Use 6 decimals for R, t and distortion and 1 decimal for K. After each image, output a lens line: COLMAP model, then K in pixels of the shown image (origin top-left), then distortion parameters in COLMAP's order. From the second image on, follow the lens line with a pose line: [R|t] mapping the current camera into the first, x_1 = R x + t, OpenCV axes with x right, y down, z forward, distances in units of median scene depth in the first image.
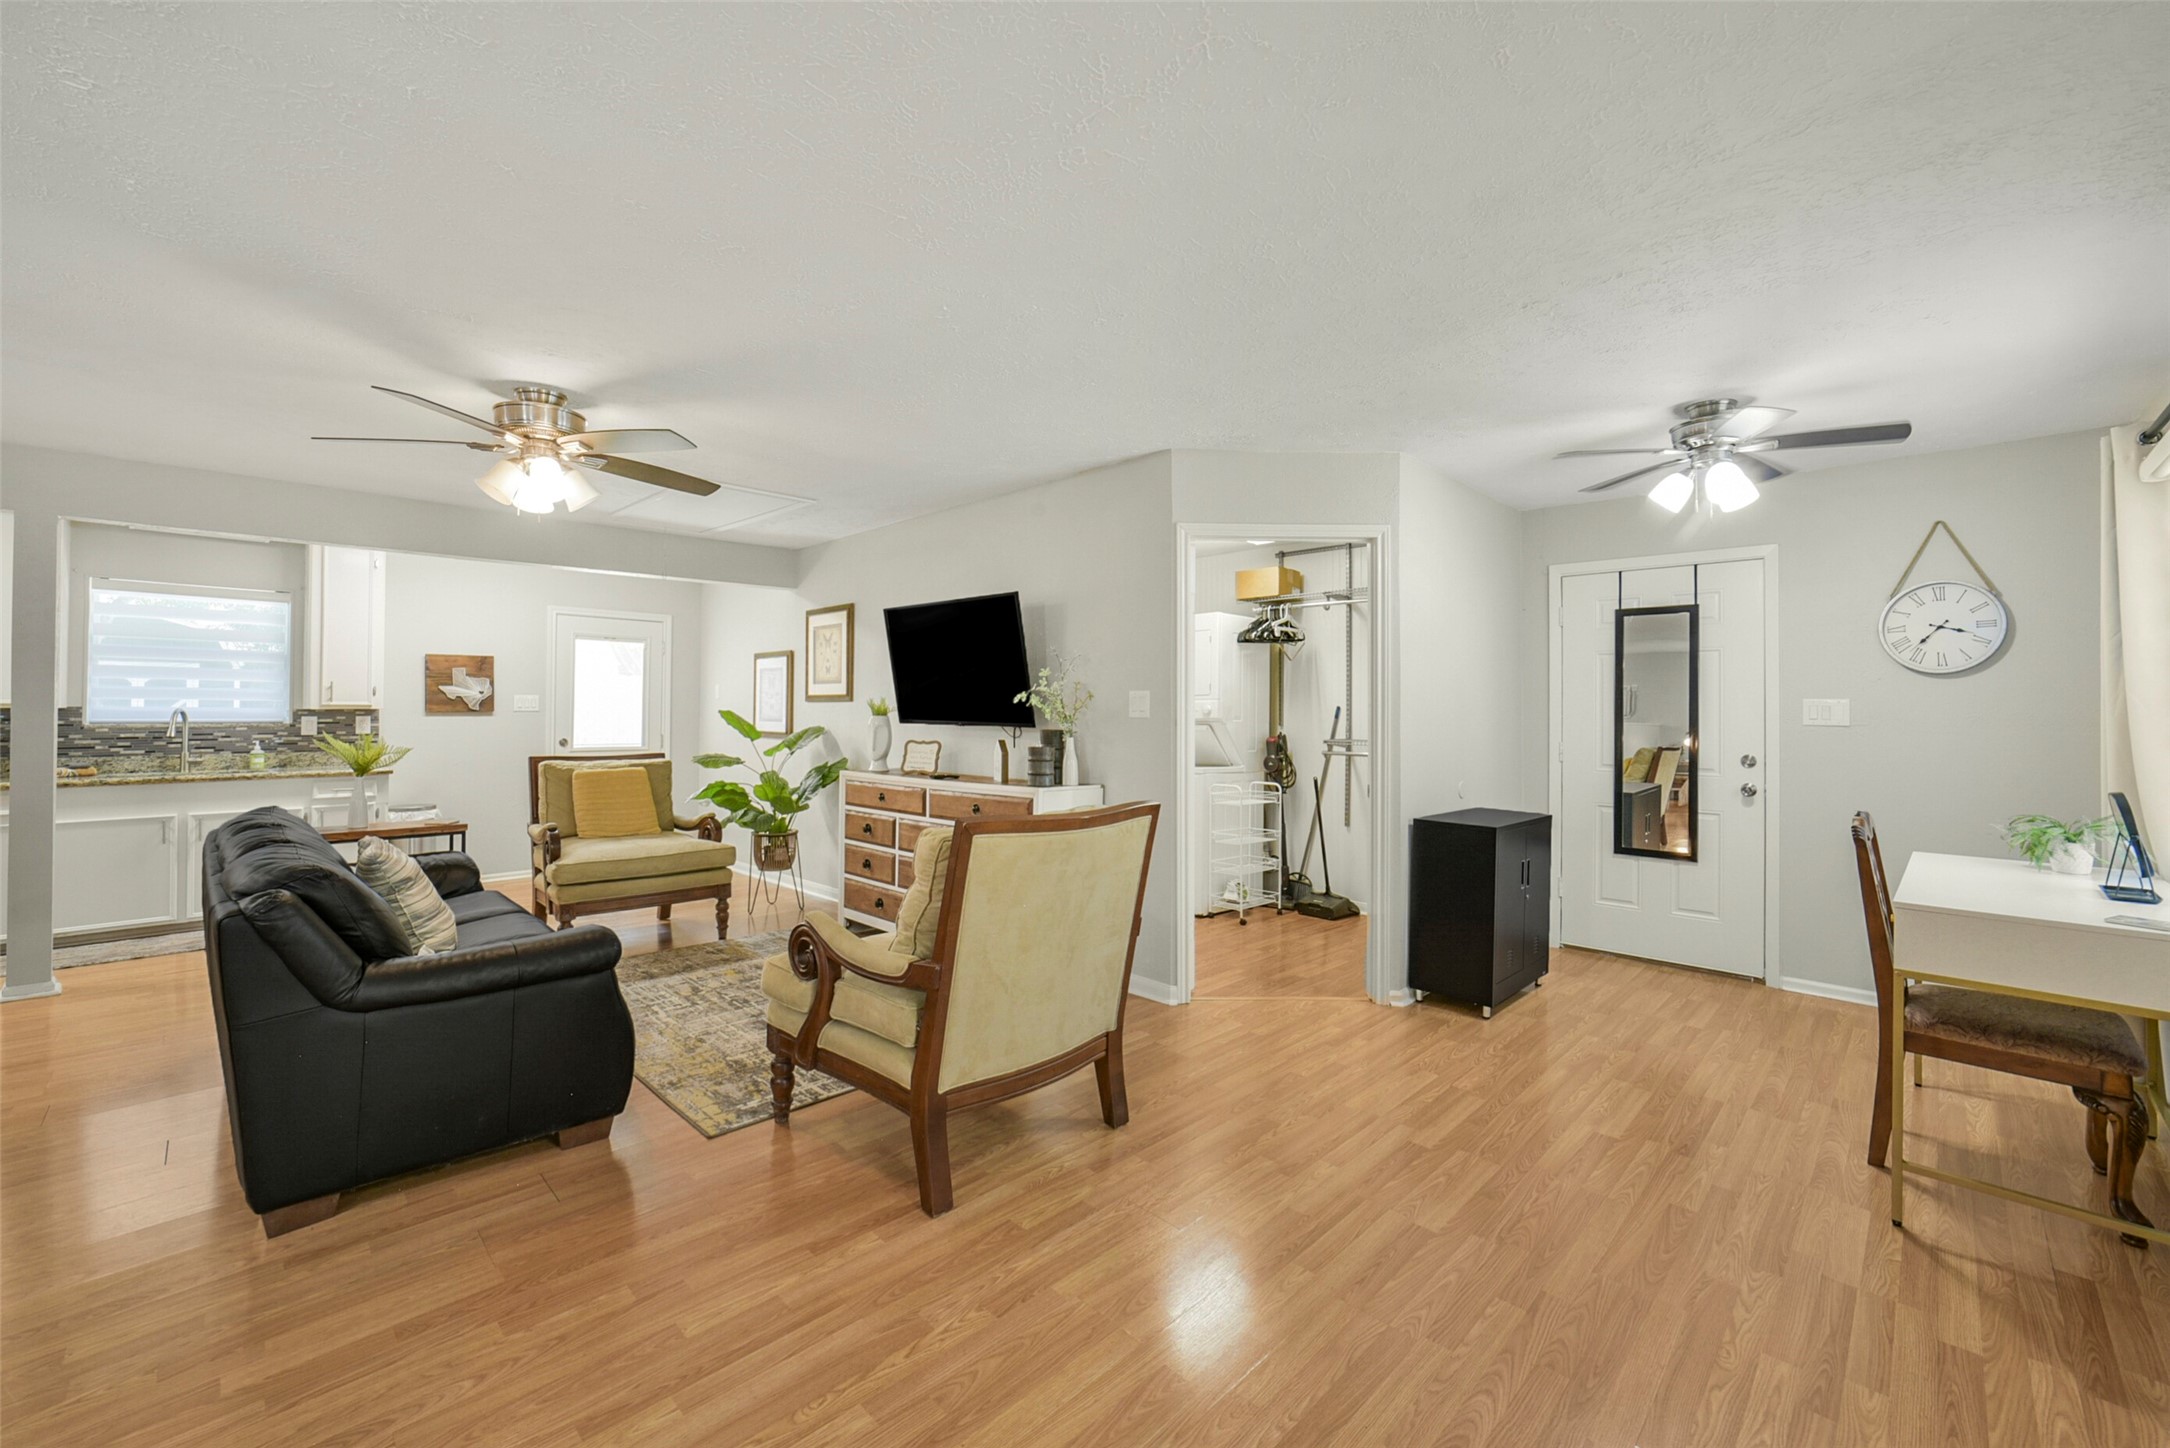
lens RADIAL K [[883.7, 0, 1081.3], [0, 883.7, 711.5], [0, 0, 1]] dist [-0.015831, -0.000090]
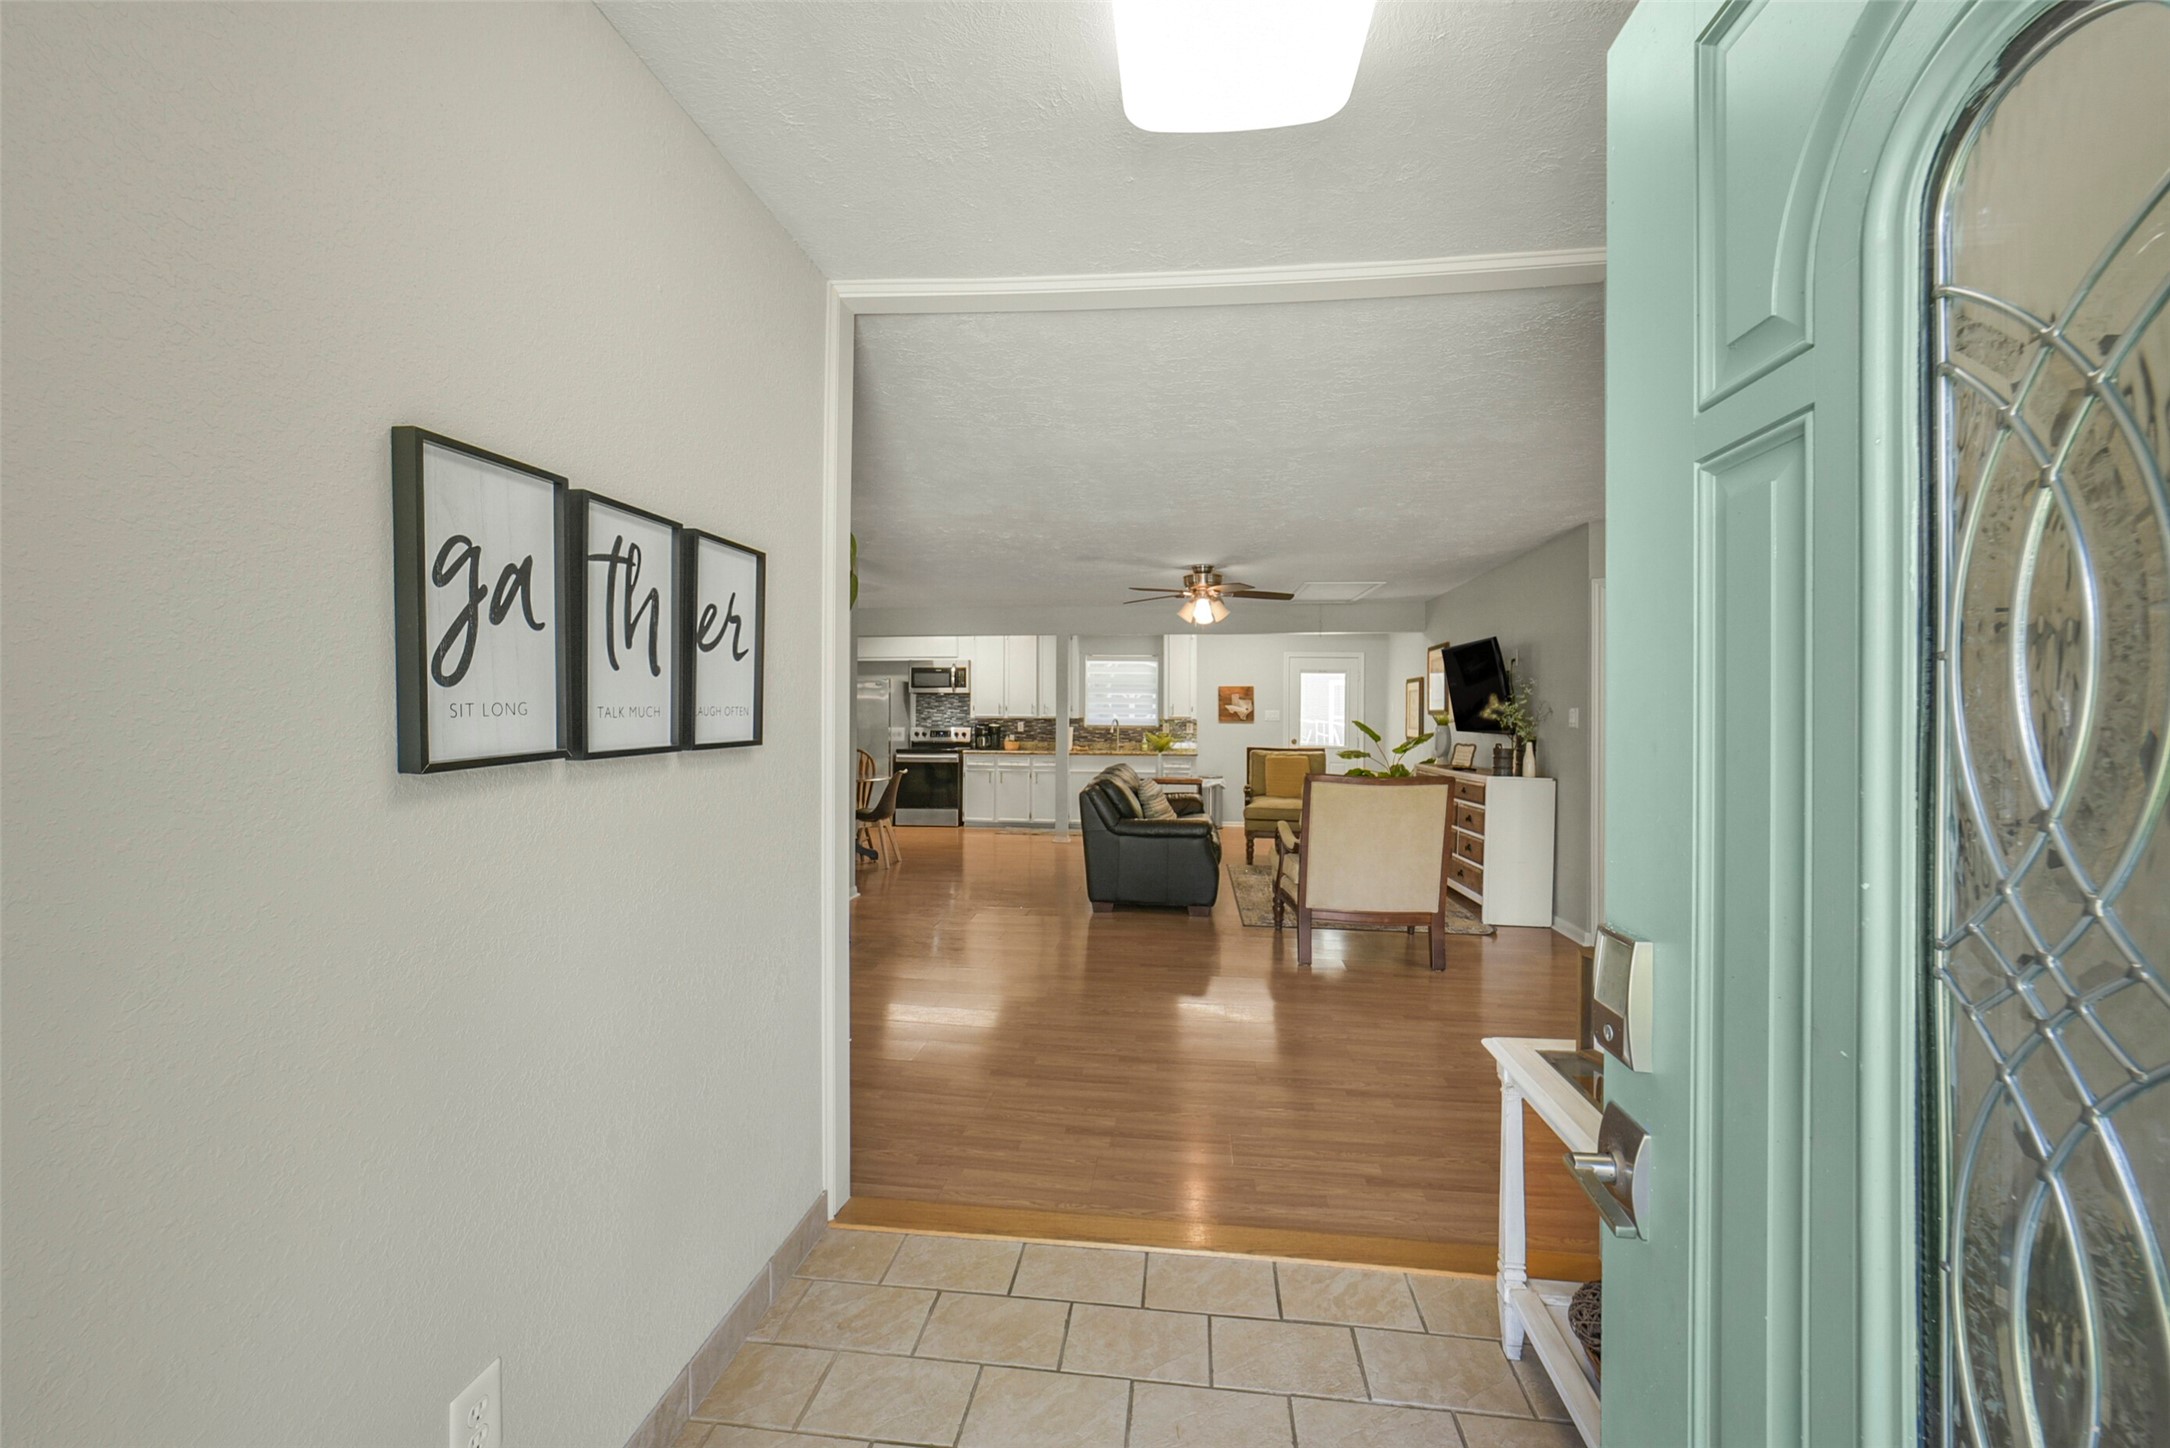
lens RADIAL K [[883.7, 0, 1081.0], [0, 883.7, 718.6], [0, 0, 1]] dist [-0.015831, -0.000090]
pose [[0.613851, 0.002793, -0.789417, 0.504452], [-0.006245, 0.999980, -0.001317, -0.000288], [0.789397, 0.005738, 0.613856, -0.299302]]
